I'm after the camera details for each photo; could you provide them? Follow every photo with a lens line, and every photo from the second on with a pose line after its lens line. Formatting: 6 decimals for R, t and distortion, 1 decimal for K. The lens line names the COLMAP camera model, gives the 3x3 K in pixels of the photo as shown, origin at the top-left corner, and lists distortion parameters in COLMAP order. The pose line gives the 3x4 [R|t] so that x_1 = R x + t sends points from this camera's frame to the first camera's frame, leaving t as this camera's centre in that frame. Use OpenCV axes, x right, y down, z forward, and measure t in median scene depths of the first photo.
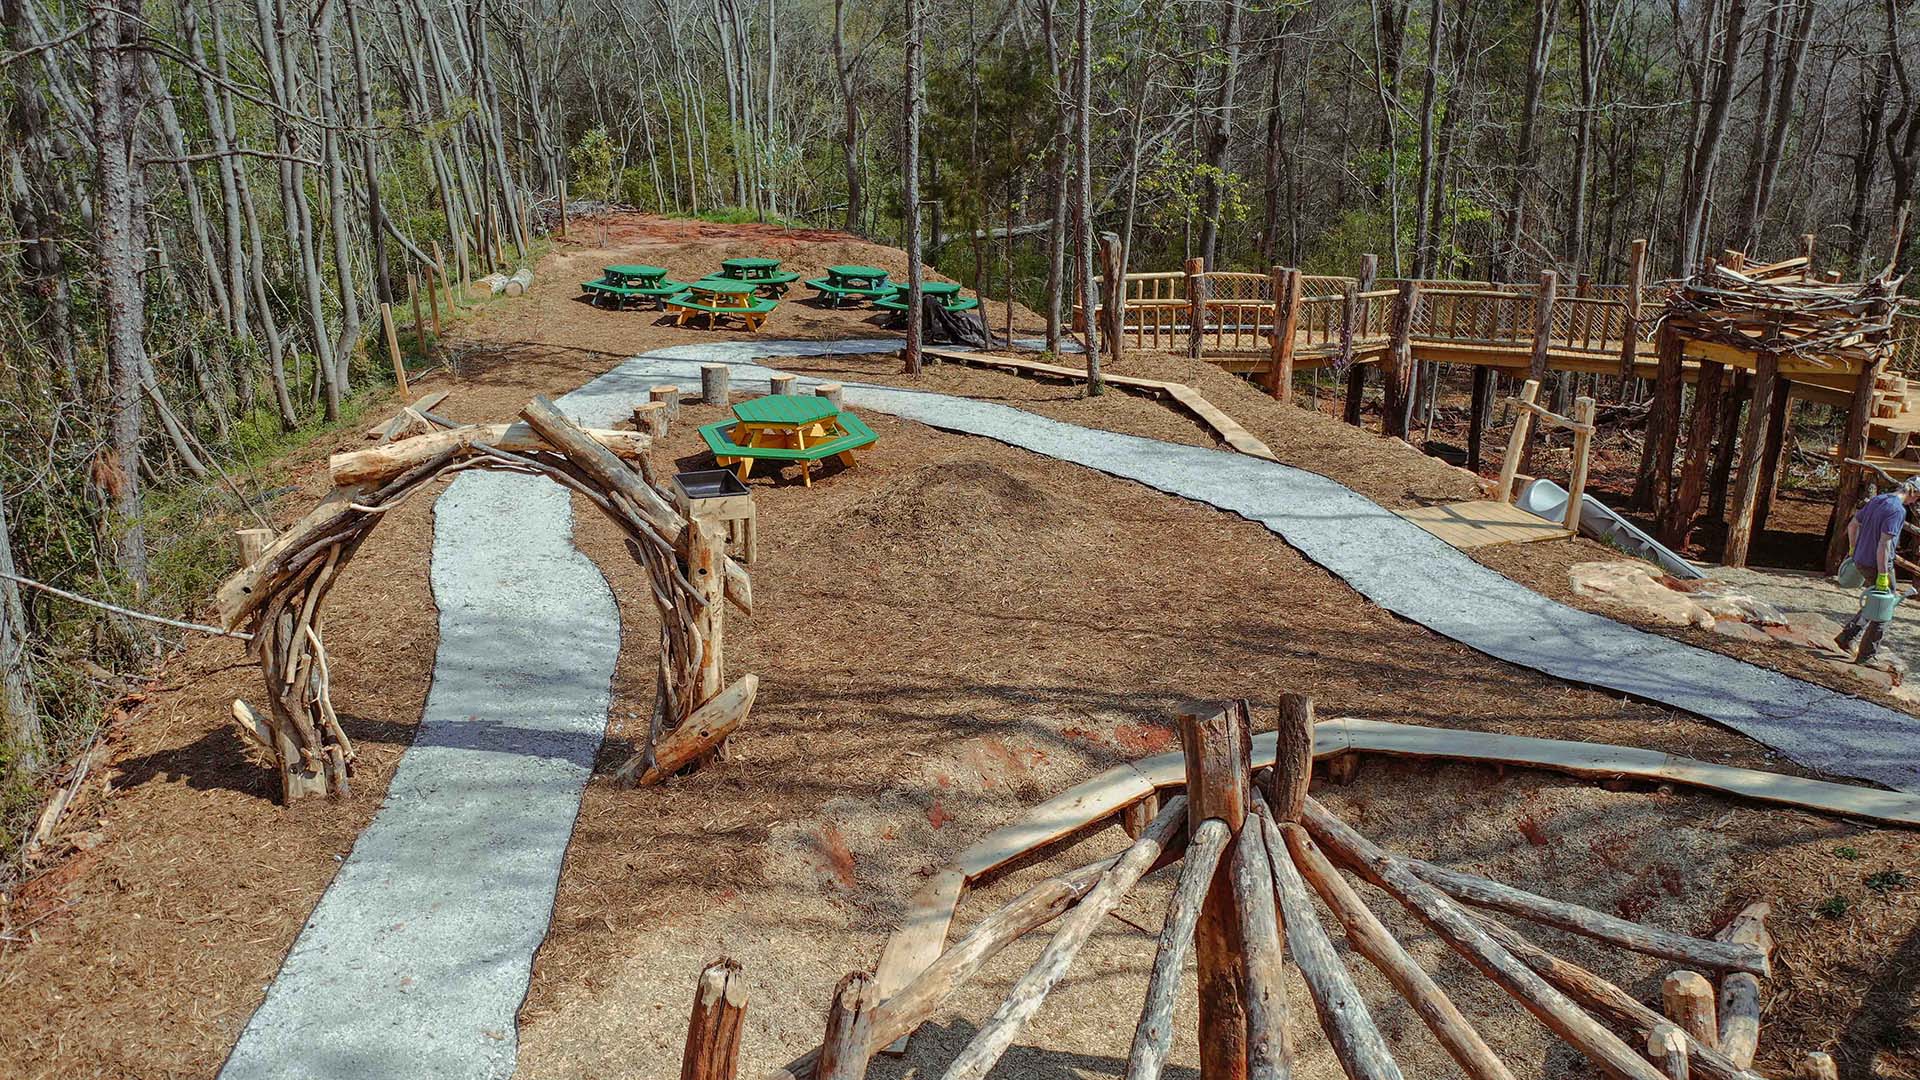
lens RADIAL K [[1526.5, 0, 958.3], [0, 1526.5, 596.3], [0, 0, 1]] dist [-0.016704, 0.008518]
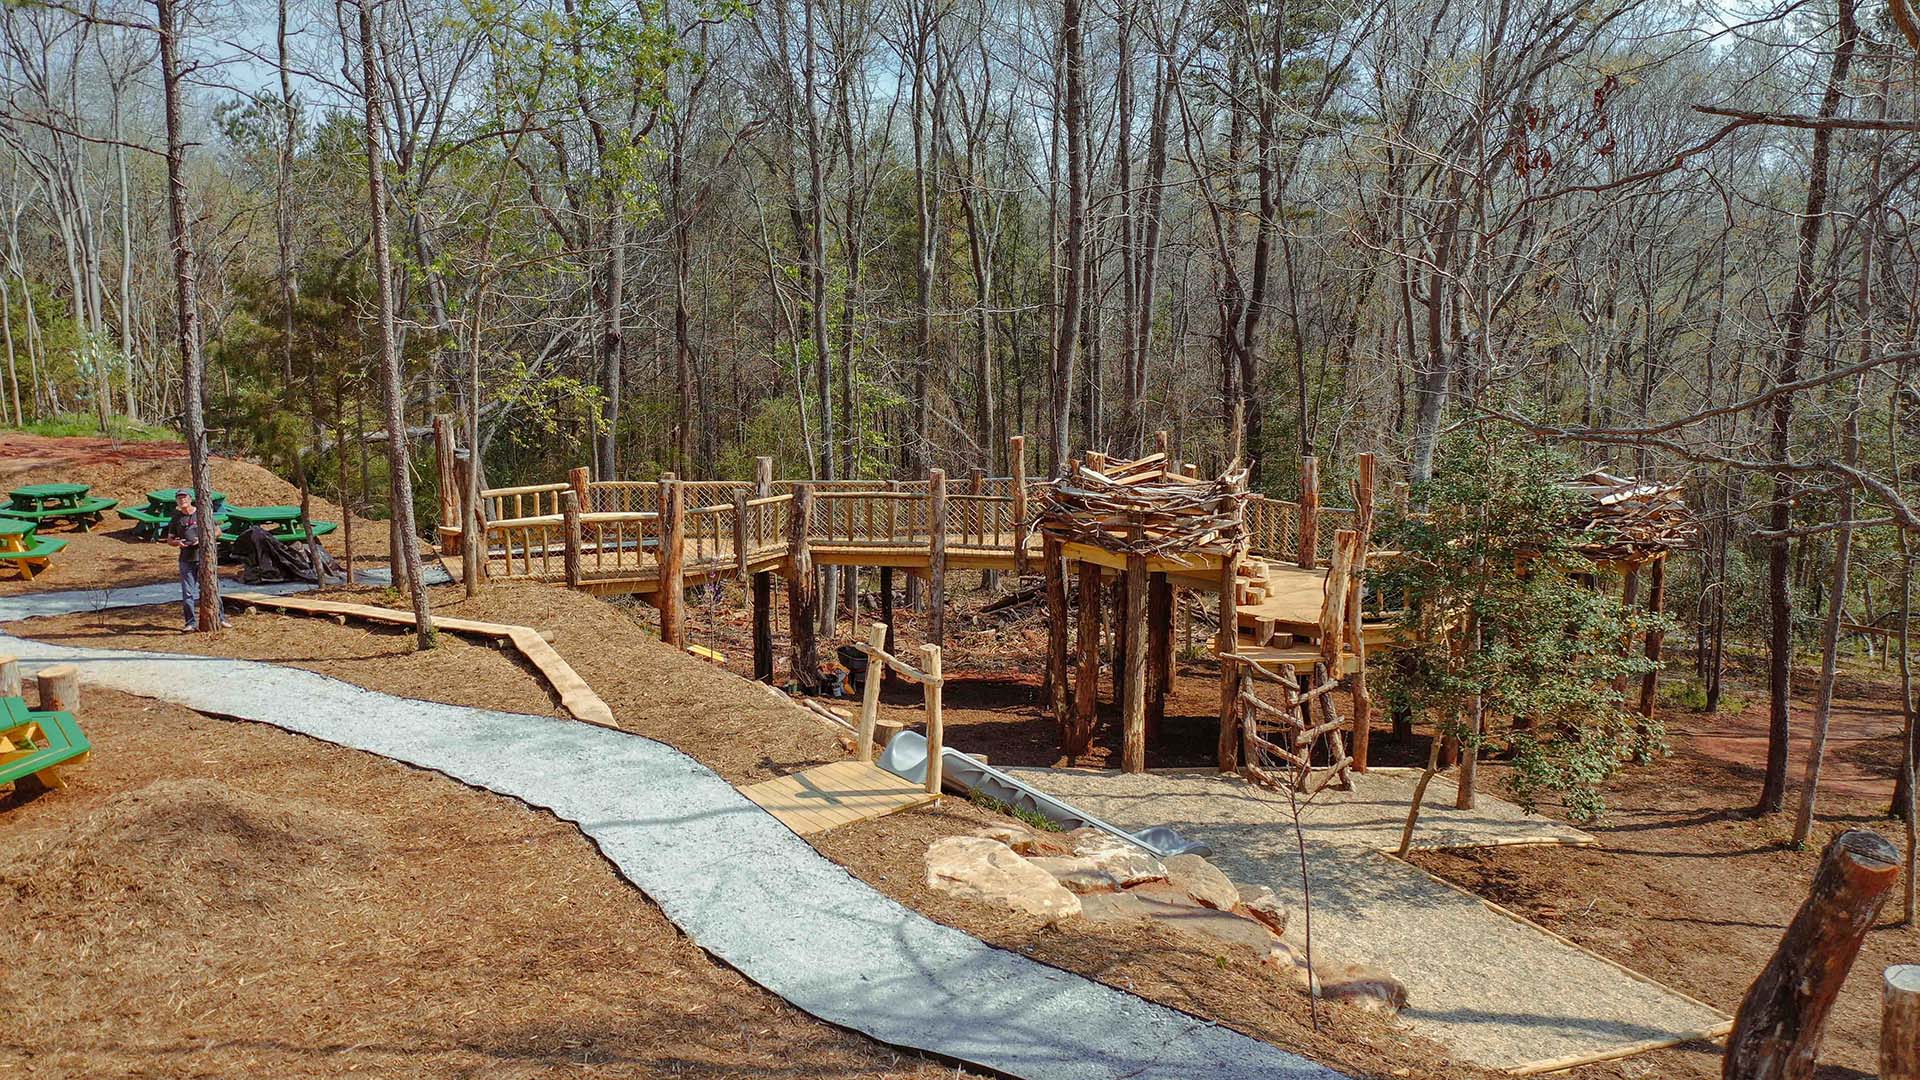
lens RADIAL K [[1528.8, 0, 964.6], [0, 1528.8, 460.7], [0, 0, 1]] dist [-0.004507, -0.005994]
pose [[0.941962, -0.041504, 0.333145, 0.095392], [0.106090, 0.978279, -0.178089, -0.052099], [-0.318517, 0.203096, 0.925904, 0.098146]]
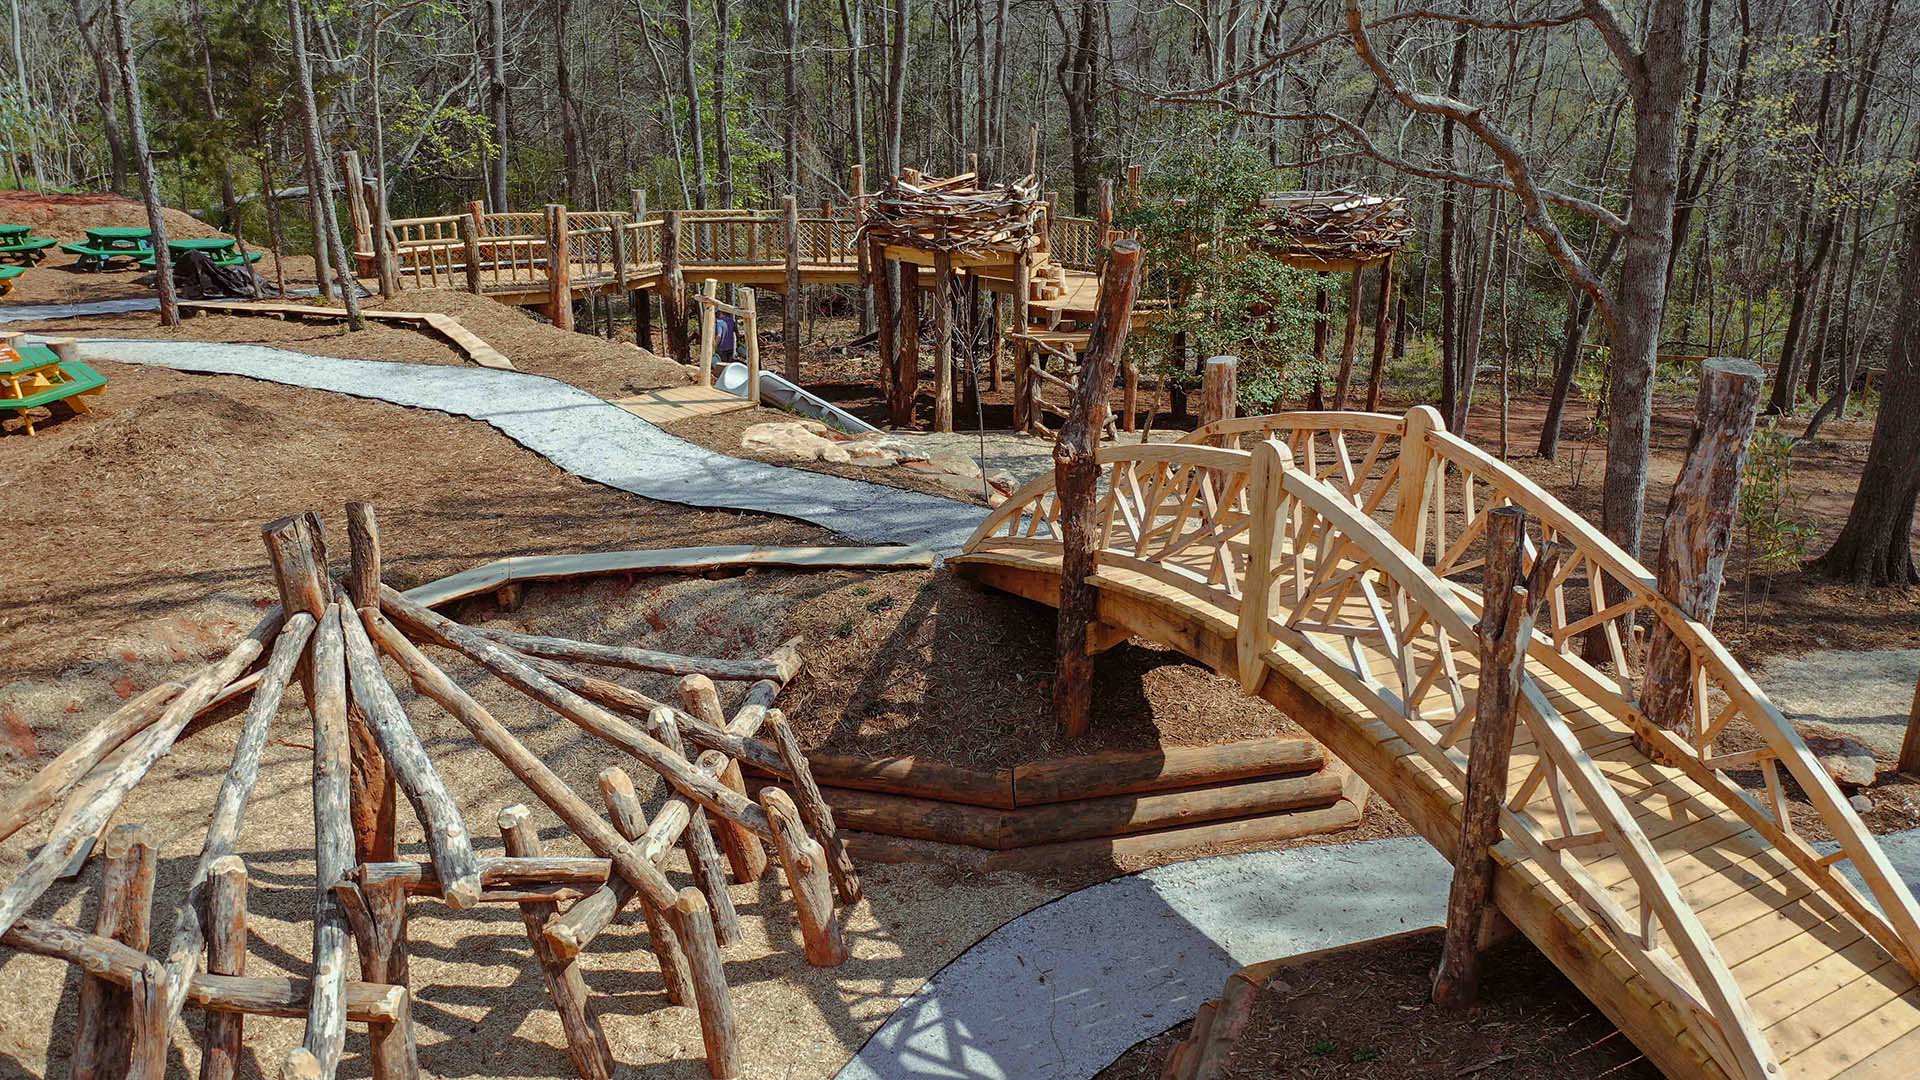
lens RADIAL K [[1515.1, 0, 956.4], [0, 1515.1, 551.2], [0, 0, 1]] dist [-0.018711, 0.011790]
pose [[0.922345, -0.126838, 0.364955, 0.073784], [0.126640, 0.991644, 0.024584, 0.045655], [-0.365023, 0.023543, 0.930701, -0.109785]]
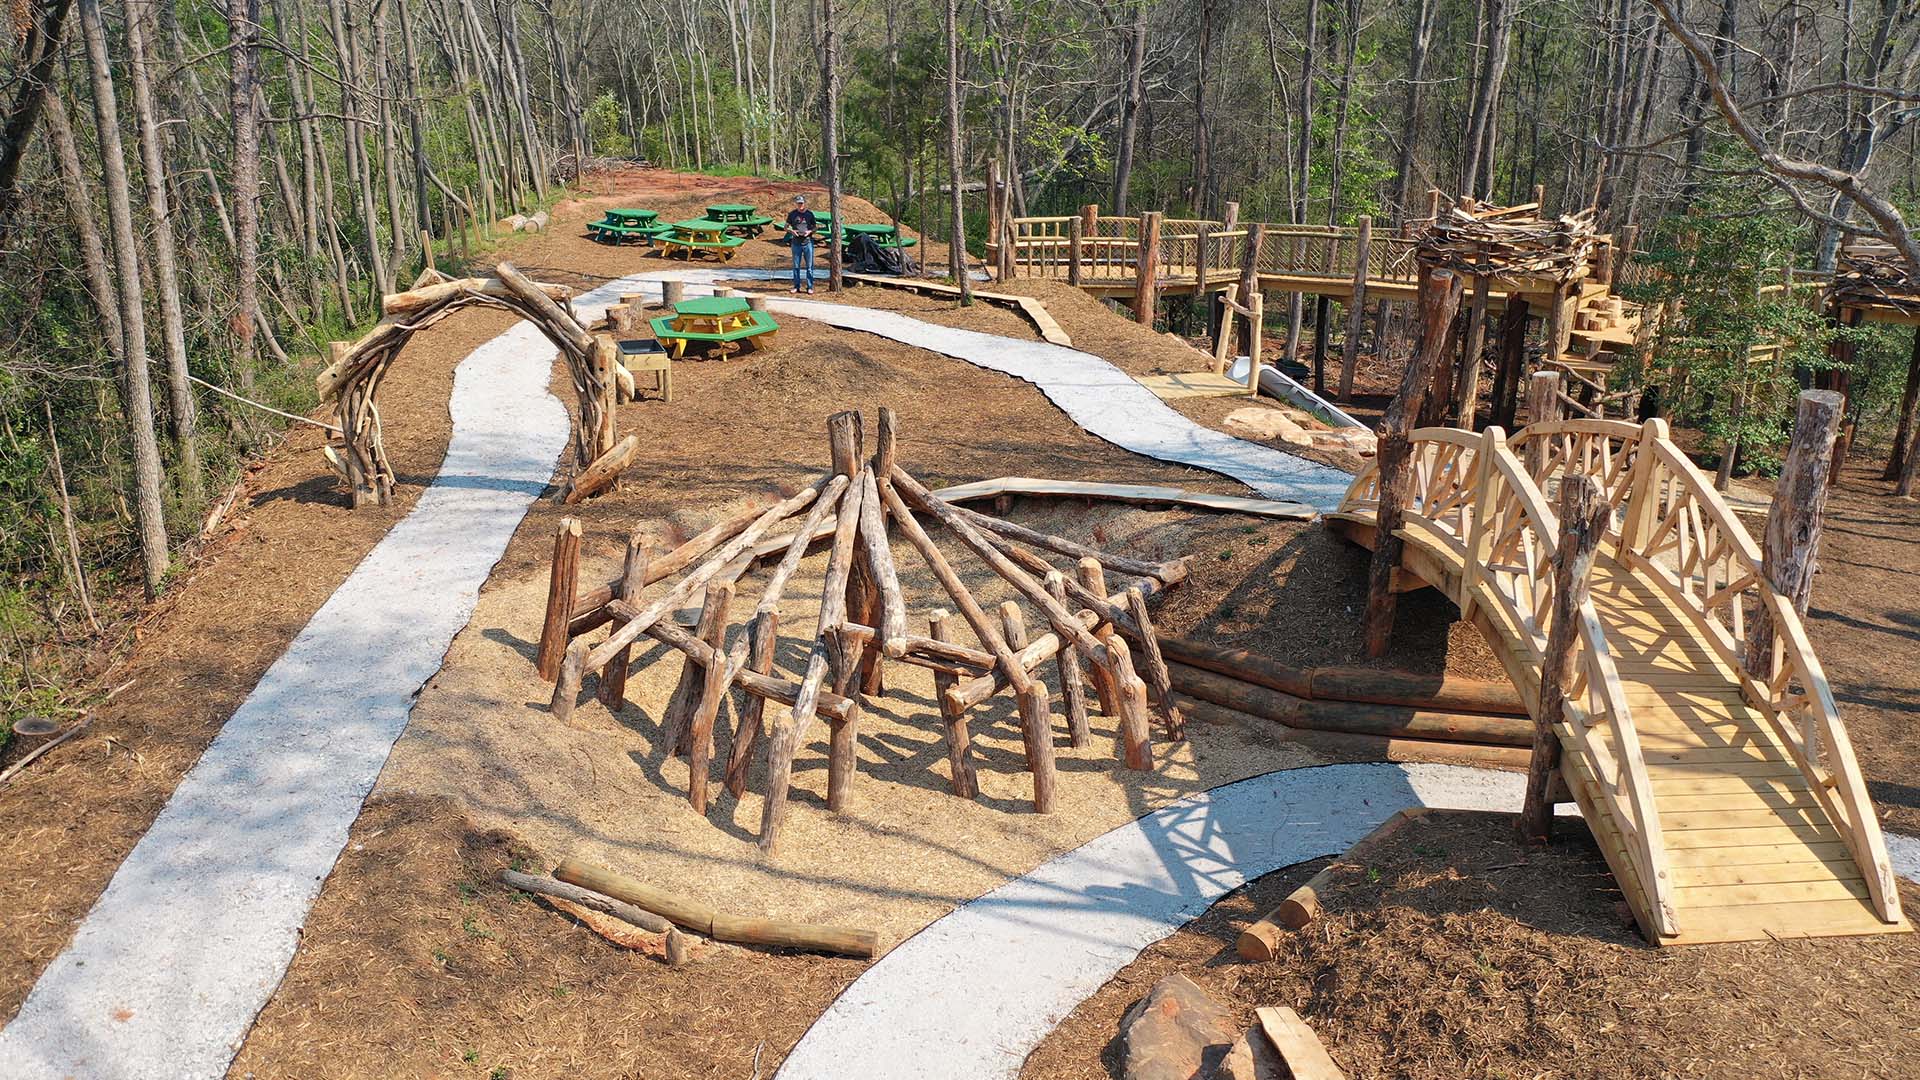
lens RADIAL K [[1529.0, 0, 931.7], [0, 1529.0, 578.2], [0, 0, 1]] dist [-0.013943, -0.002654]
pose [[0.998959, 0.017408, -0.042159, 0.122454], [-0.016895, 0.999779, 0.012486, 0.084484], [0.042367, -0.011761, 0.999033, -0.301726]]
